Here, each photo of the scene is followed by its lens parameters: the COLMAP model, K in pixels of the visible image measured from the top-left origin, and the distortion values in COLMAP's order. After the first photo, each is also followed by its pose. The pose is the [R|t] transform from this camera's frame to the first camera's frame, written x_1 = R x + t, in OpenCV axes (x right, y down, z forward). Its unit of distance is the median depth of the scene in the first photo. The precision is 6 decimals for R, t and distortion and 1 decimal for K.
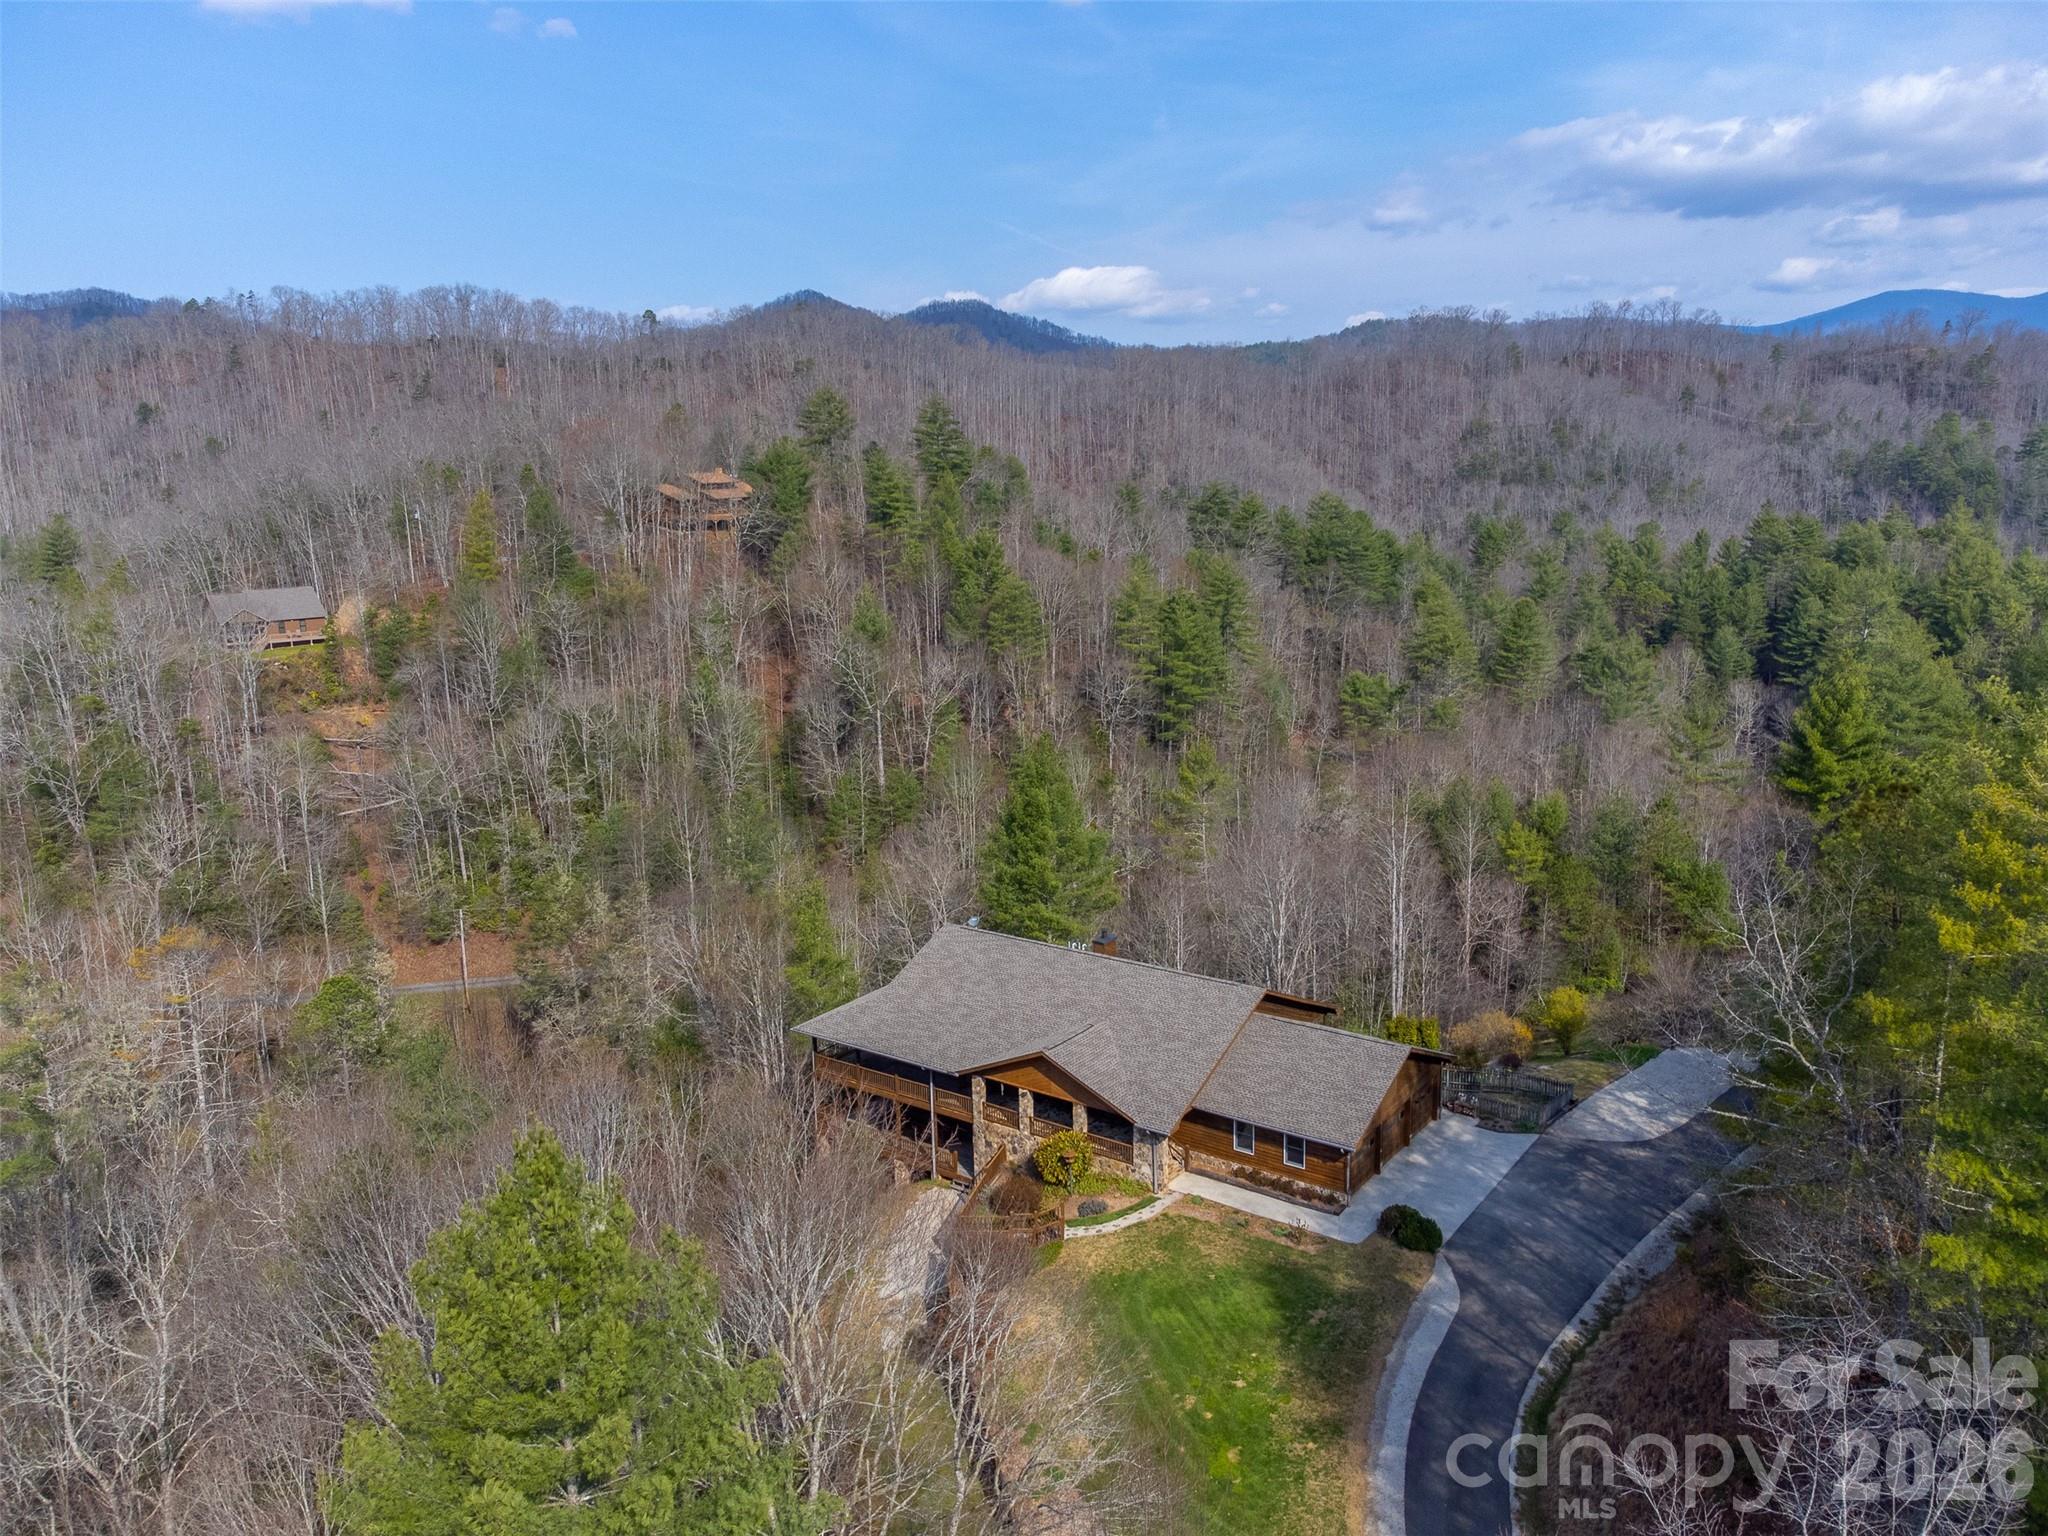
lens RADIAL K [[1548.9, 0, 1021.0], [0, 1548.9, 764.8], [0, 0, 1]] dist [0.029360, 0.005206]
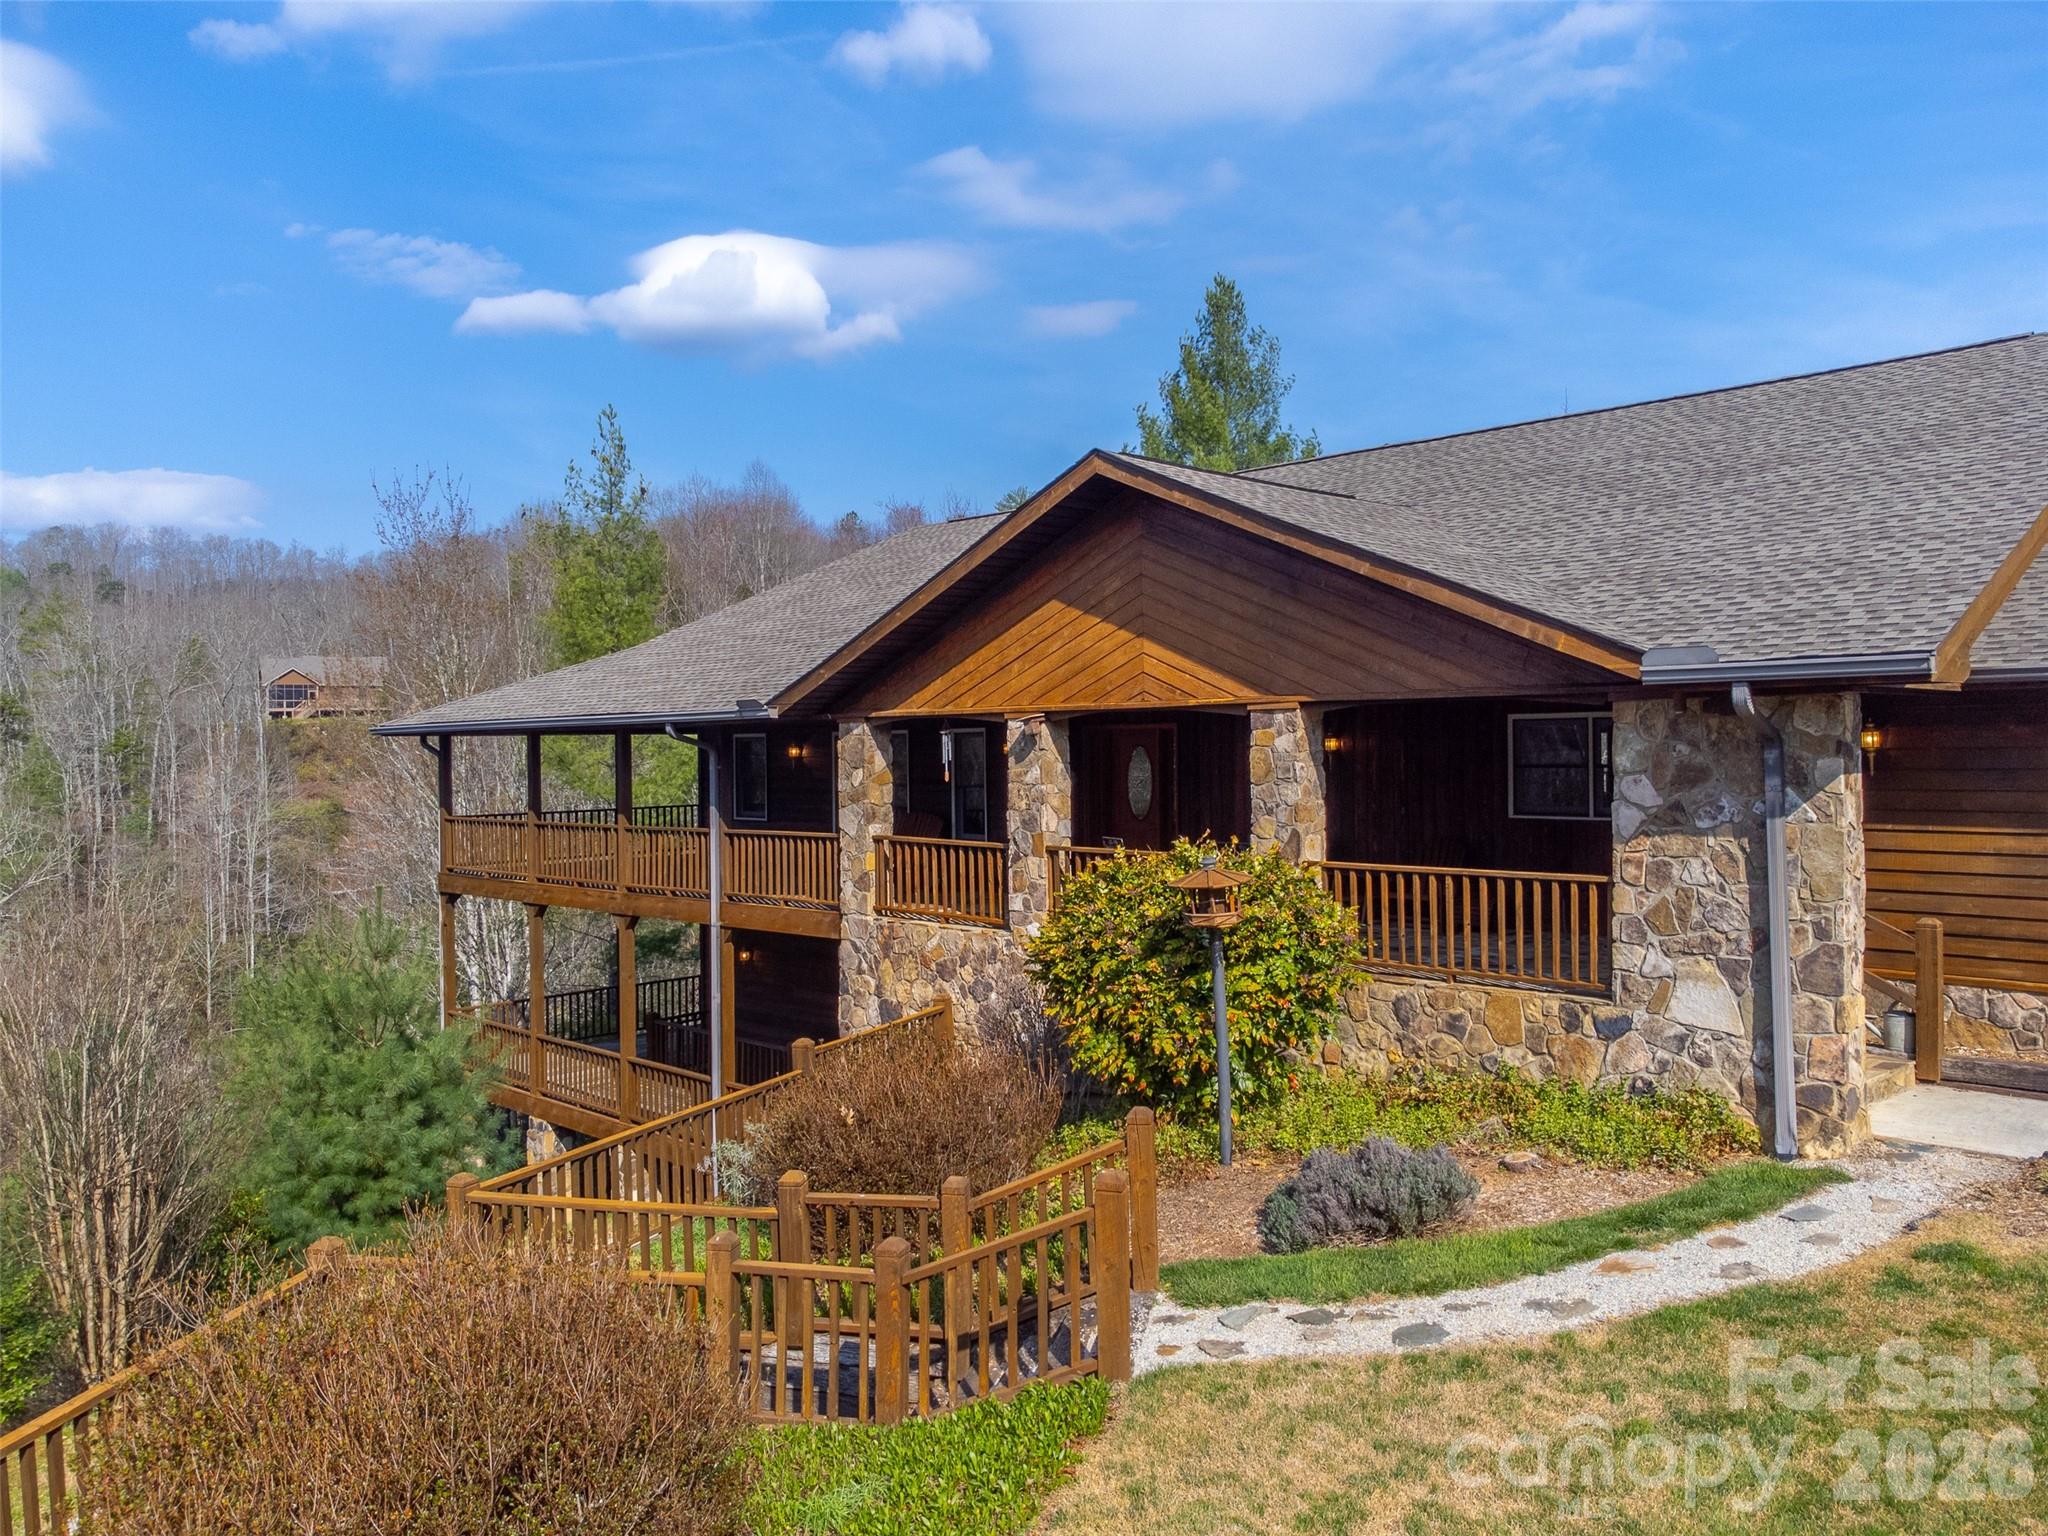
lens RADIAL K [[1548.9, 0, 1024.5], [0, 1548.9, 766.2], [0, 0, 1]] dist [0.029360, 0.005206]
pose [[0.988610, 0.015873, -0.149657, 0.034552], [-0.043180, 0.982529, -0.181029, 0.259644], [0.144169, 0.185430, 0.972024, 0.805057]]
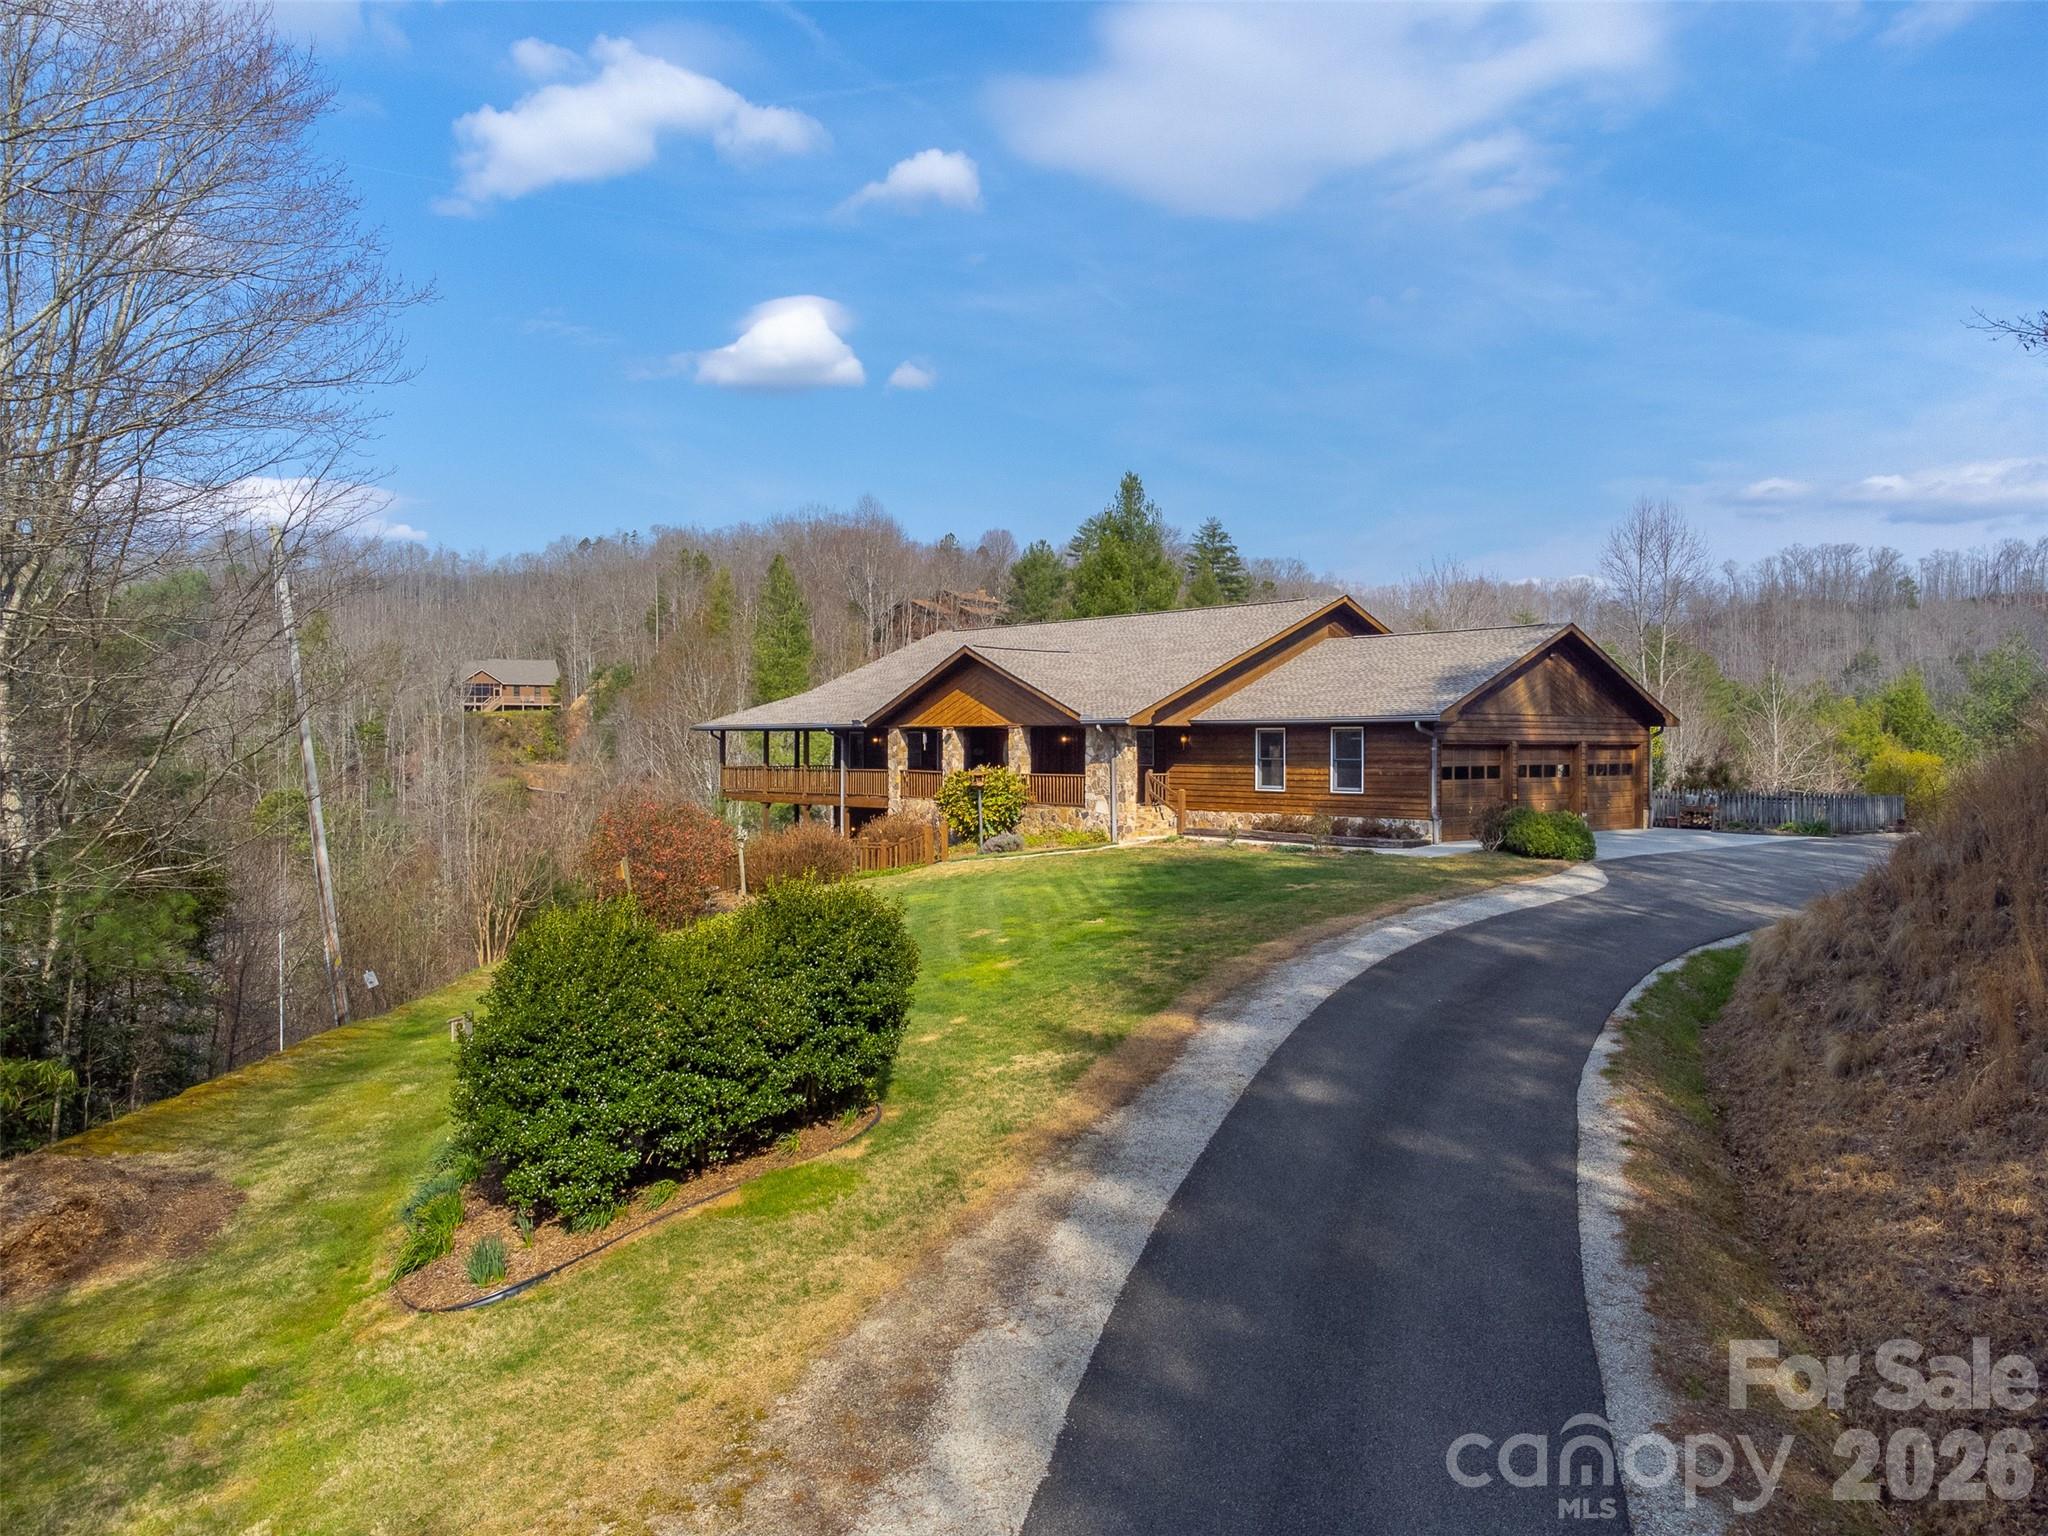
lens RADIAL K [[1548.9, 0, 1018.5], [0, 1548.9, 775.5], [0, 0, 1]] dist [0.029360, 0.005206]
pose [[0.975038, 0.031852, -0.219742, 0.174617], [-0.070283, 0.983044, -0.169367, 0.340962], [0.210621, 0.180583, 0.960744, 0.399952]]
